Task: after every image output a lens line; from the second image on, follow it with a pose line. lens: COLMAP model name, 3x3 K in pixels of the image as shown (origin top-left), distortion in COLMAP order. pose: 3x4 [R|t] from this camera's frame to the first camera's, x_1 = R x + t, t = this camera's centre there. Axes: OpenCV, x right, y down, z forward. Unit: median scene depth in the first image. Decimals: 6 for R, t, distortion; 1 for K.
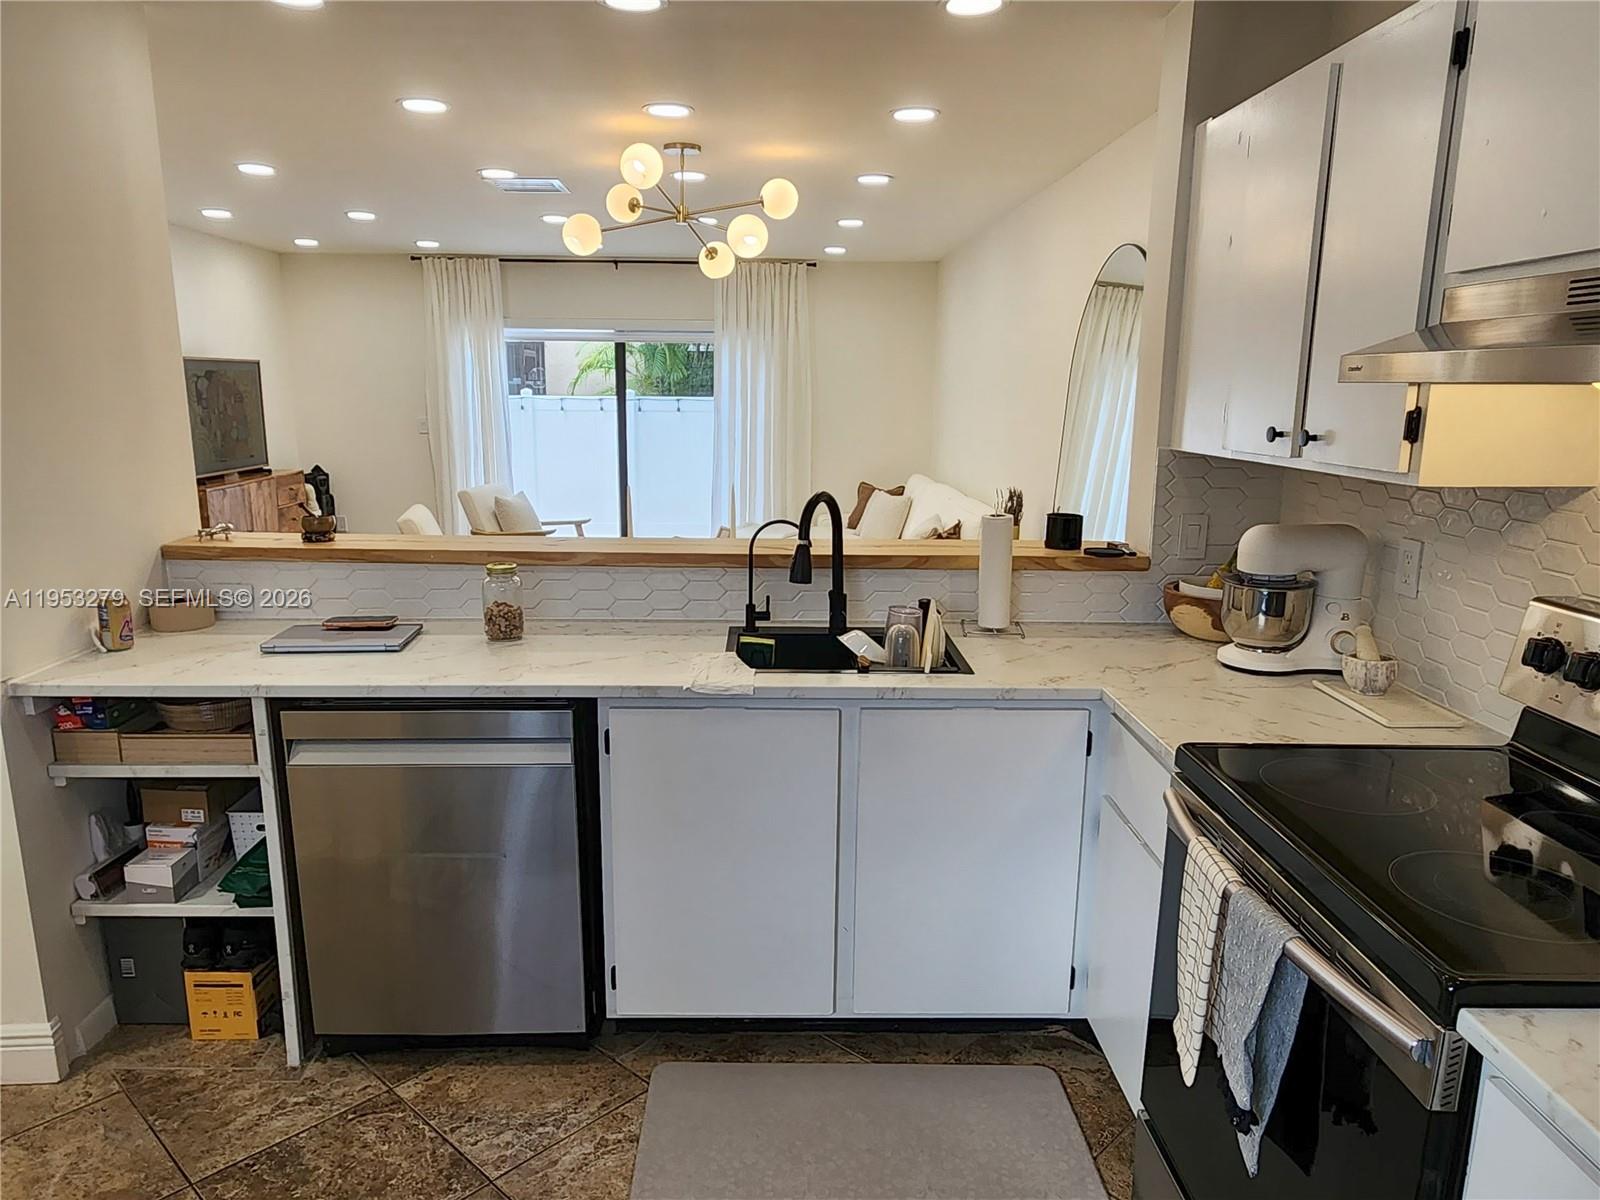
lens RADIAL K [[1088.9, 0, 785.9], [0, 1088.9, 626.6], [0, 0, 1]] dist [0.003596, 0.001396]
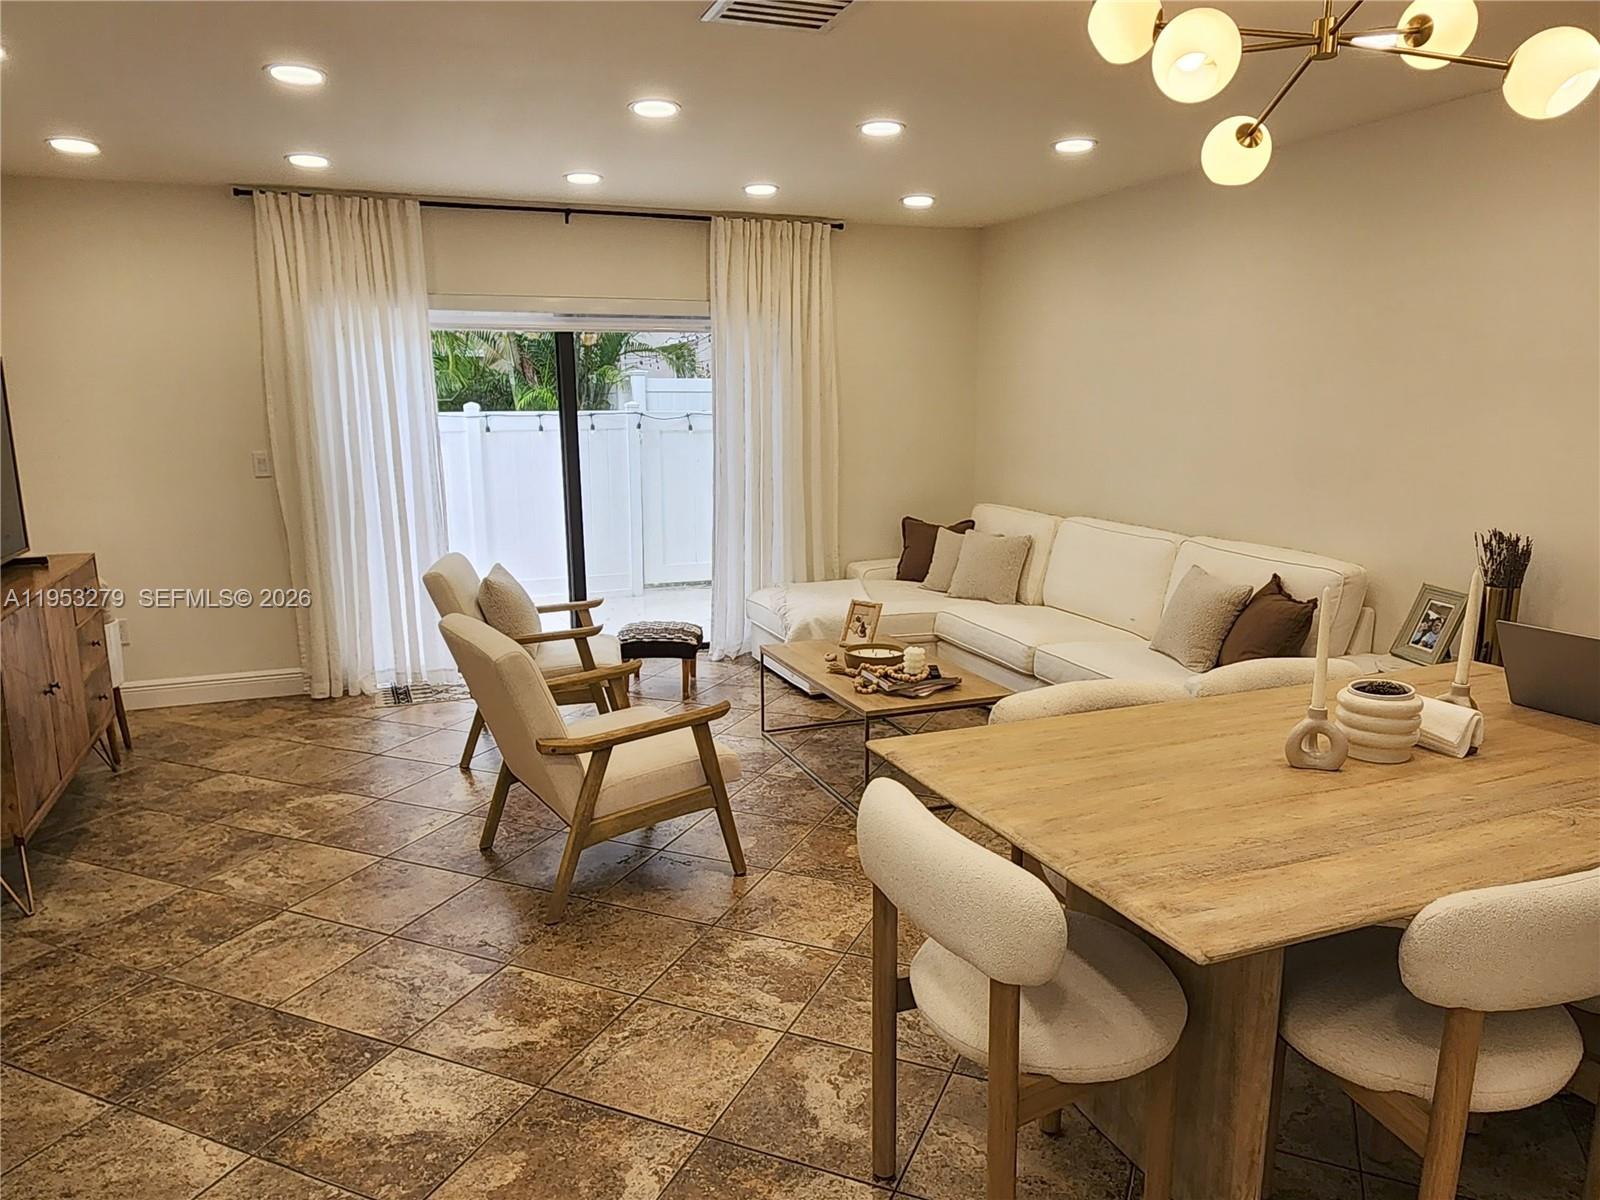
lens RADIAL K [[1088.9, 0, 785.9], [0, 1088.9, 626.6], [0, 0, 1]] dist [0.003596, 0.001396]
pose [[0.939782, -0.086922, 0.330535, -0.278741], [0.090081, 0.995918, 0.005781, -0.072421], [-0.329689, 0.024342, 0.943776, 0.331751]]
